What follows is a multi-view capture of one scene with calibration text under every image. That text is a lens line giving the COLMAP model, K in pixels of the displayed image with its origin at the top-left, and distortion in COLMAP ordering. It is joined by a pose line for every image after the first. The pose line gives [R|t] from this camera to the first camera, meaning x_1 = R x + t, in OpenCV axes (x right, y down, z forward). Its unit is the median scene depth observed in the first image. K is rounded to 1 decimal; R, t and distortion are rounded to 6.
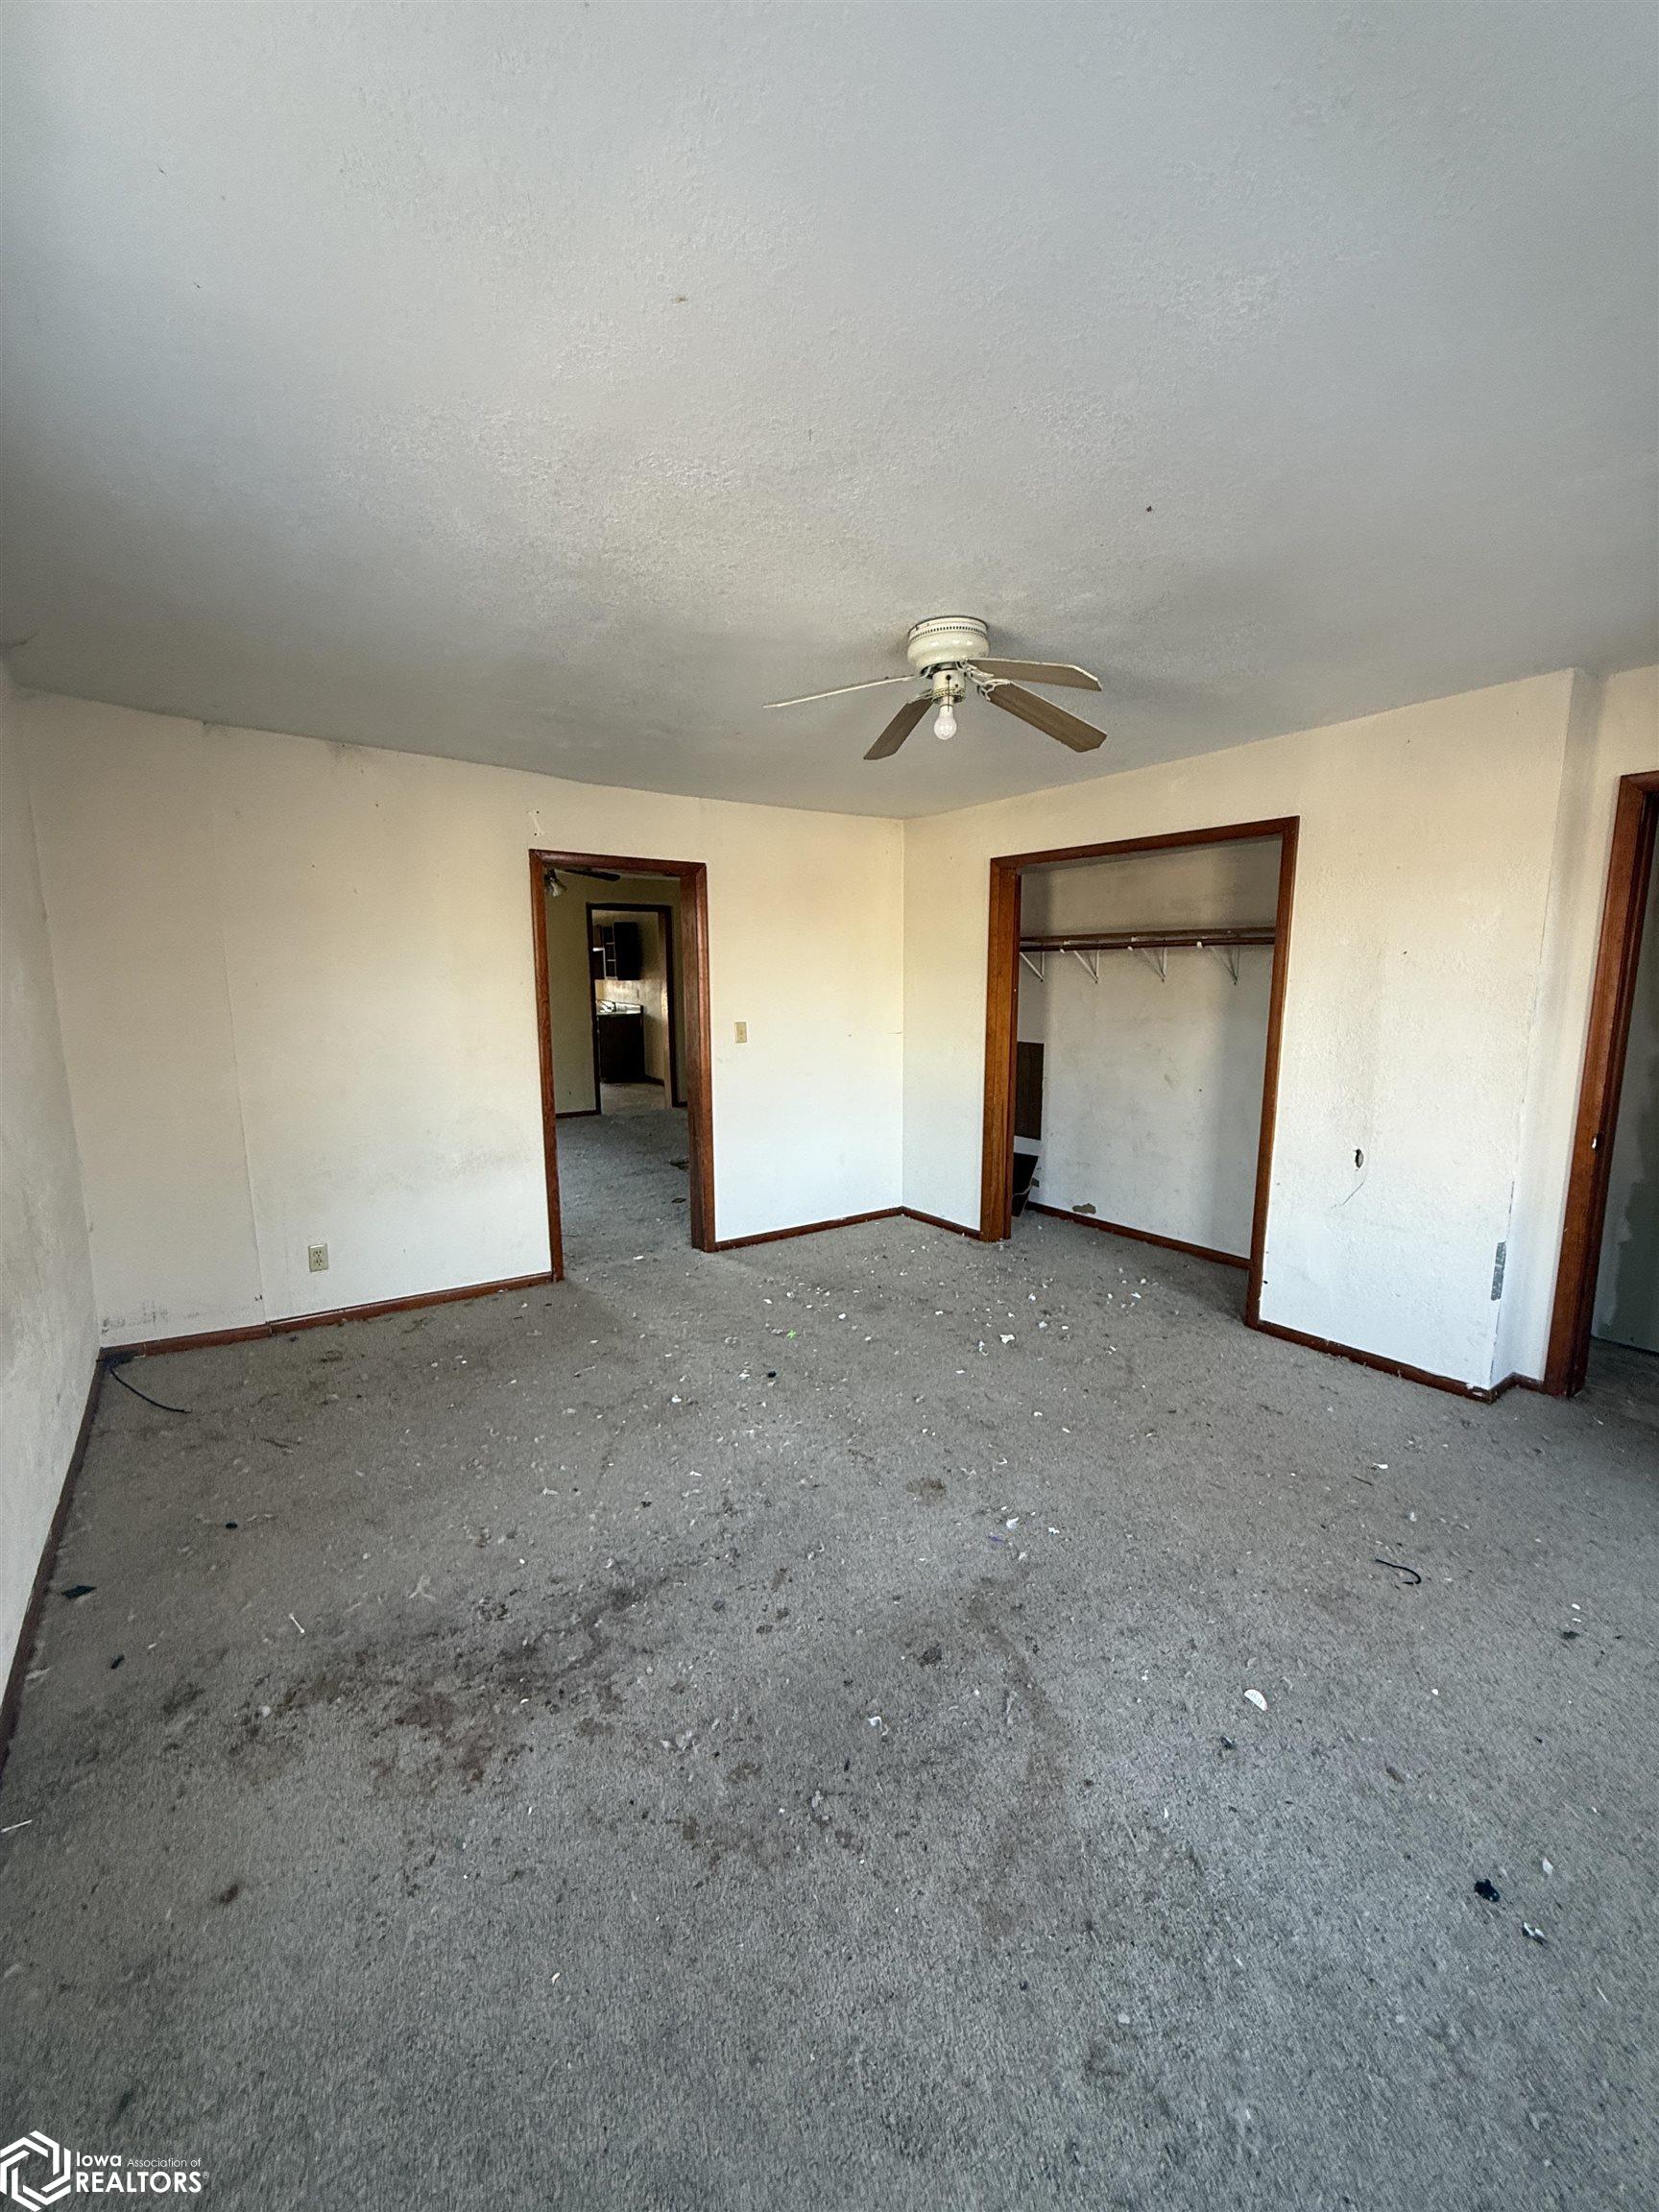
lens RADIAL K [[875.7, 0, 823.4], [0, 875.7, 1107.6], [0, 0, 1]] dist [-0.003144, 0.000358]
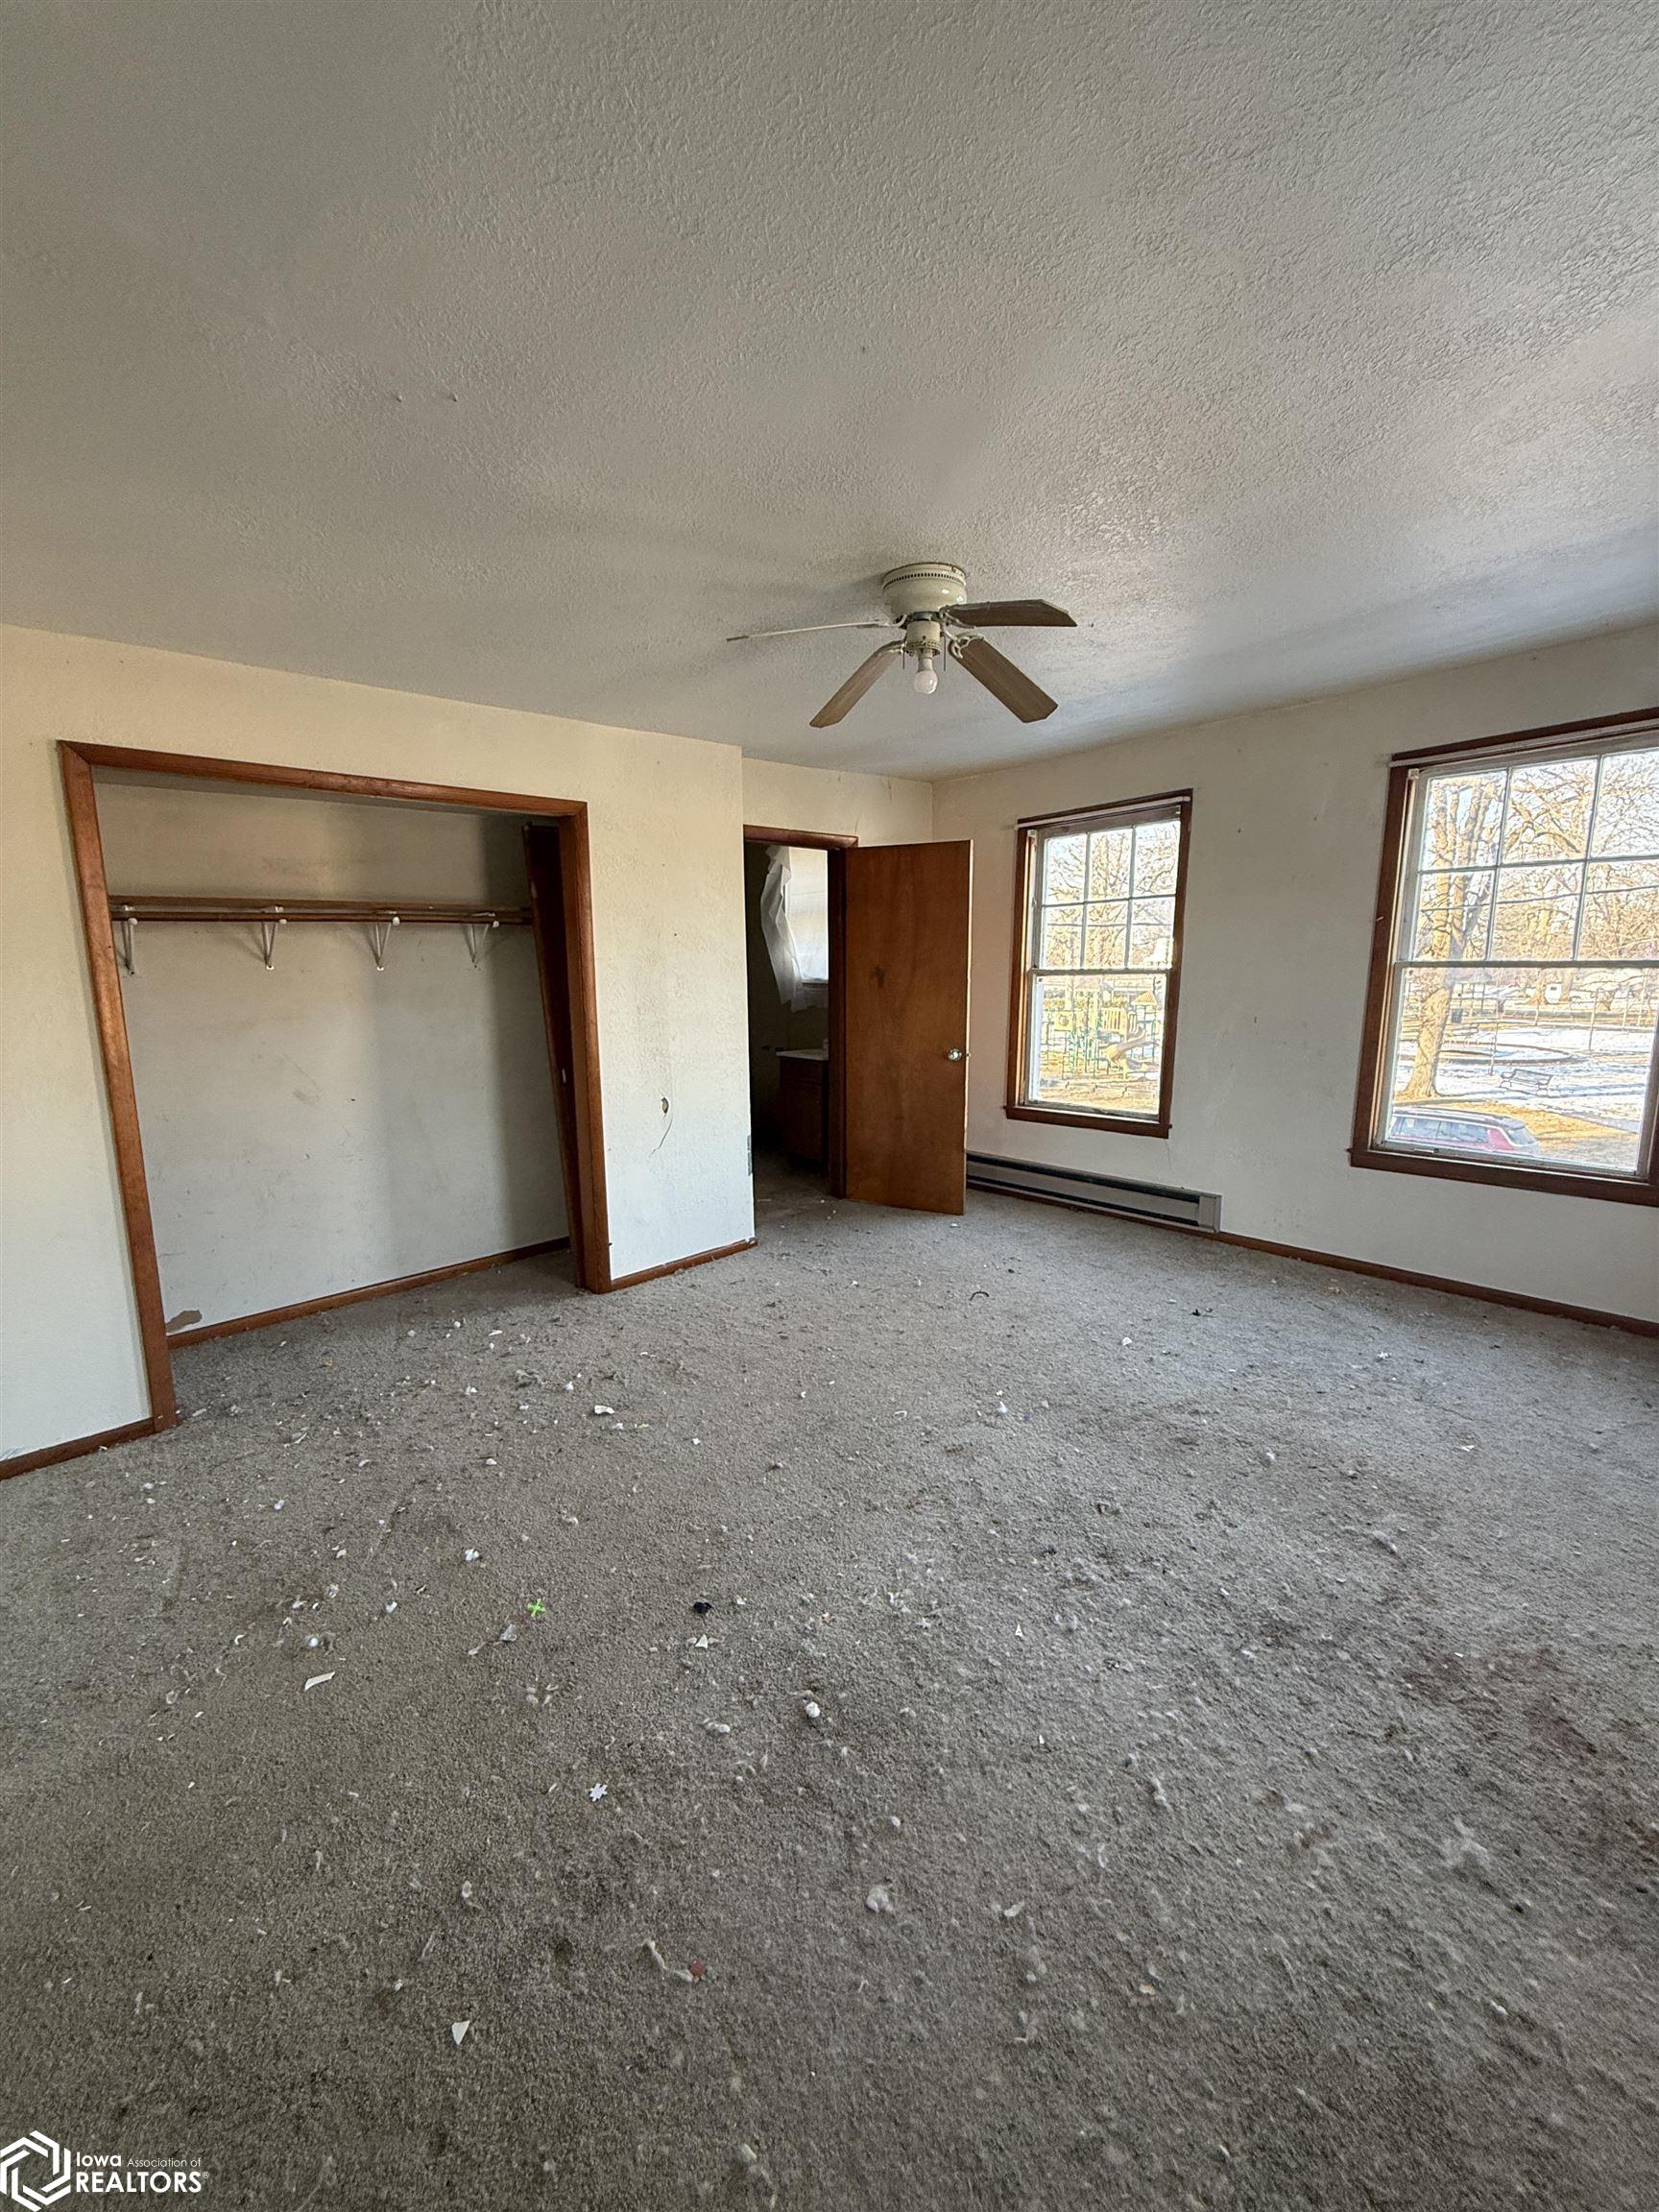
lens RADIAL K [[875.7, 0, 836.6], [0, 875.7, 1104.8], [0, 0, 1]] dist [-0.003144, 0.000358]
pose [[-0.130660, -0.163264, 0.977892, -0.535046], [0.168418, 0.968357, 0.184175, -0.112140], [-0.977018, 0.188759, -0.099029, 0.798095]]
